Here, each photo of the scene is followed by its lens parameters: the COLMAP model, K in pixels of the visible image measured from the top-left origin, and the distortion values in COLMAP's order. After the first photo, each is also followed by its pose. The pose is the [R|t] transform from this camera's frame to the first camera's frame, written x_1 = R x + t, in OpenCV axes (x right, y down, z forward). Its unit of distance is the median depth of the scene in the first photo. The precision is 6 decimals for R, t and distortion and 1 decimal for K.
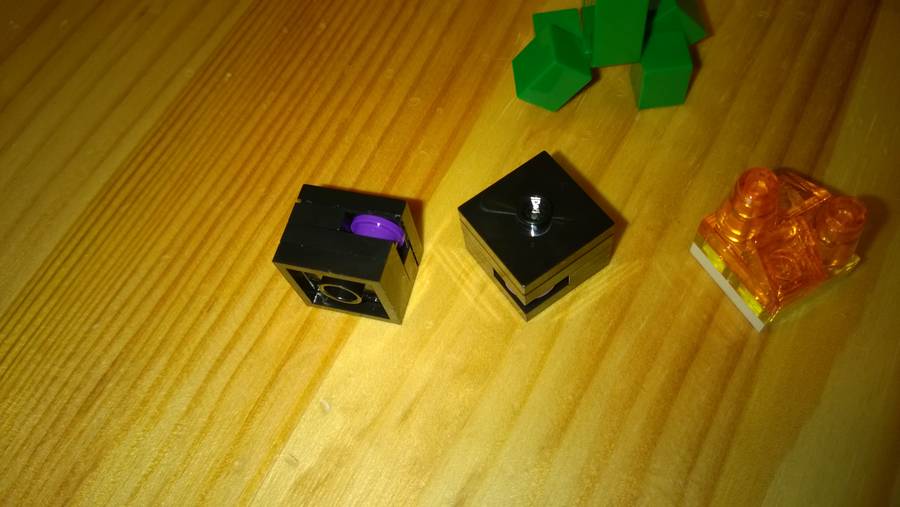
lens RADIAL K [[694.9, 0, 474.1], [0, 694.9, 255.0], [0, 0, 1]] dist [-0.007507, -0.005460]
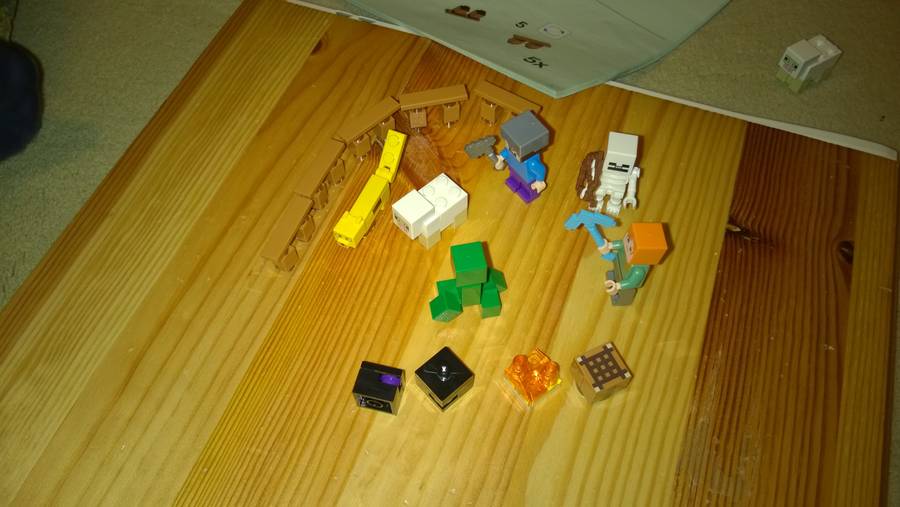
lens RADIAL K [[731.1, 0, 450.0], [0, 731.1, 253.5], [0, 0, 1]] dist [0.003646, -0.051766]
pose [[0.991573, -0.063247, 0.113058, -0.151014], [0.068578, 0.996679, -0.043899, -0.334212], [-0.109906, 0.051282, 0.992618, -1.556790]]
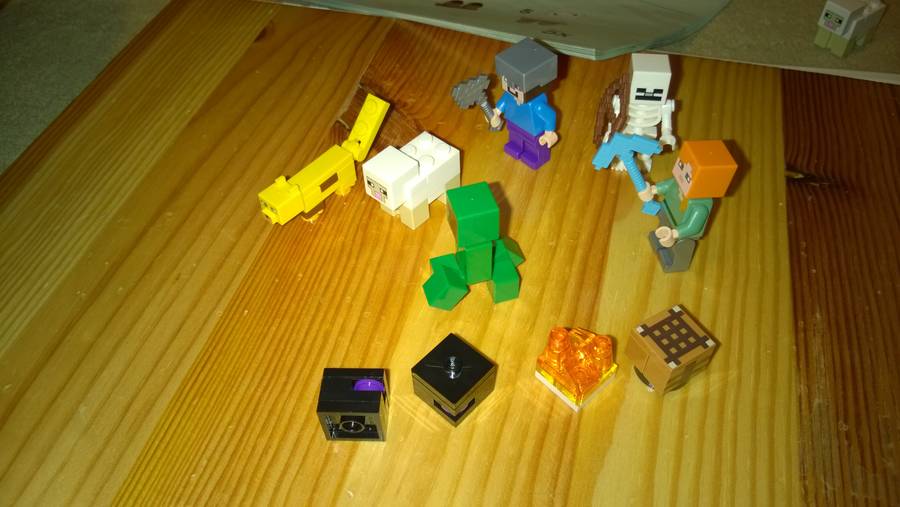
lens RADIAL K [[731.1, 0, 450.0], [0, 731.1, 253.5], [0, 0, 1]] dist [0.003646, -0.051766]
pose [[0.976064, -0.109457, 0.187930, -0.222262], [0.153185, 0.959401, -0.236819, 0.099078], [-0.154379, 0.259939, 0.953205, -0.834735]]
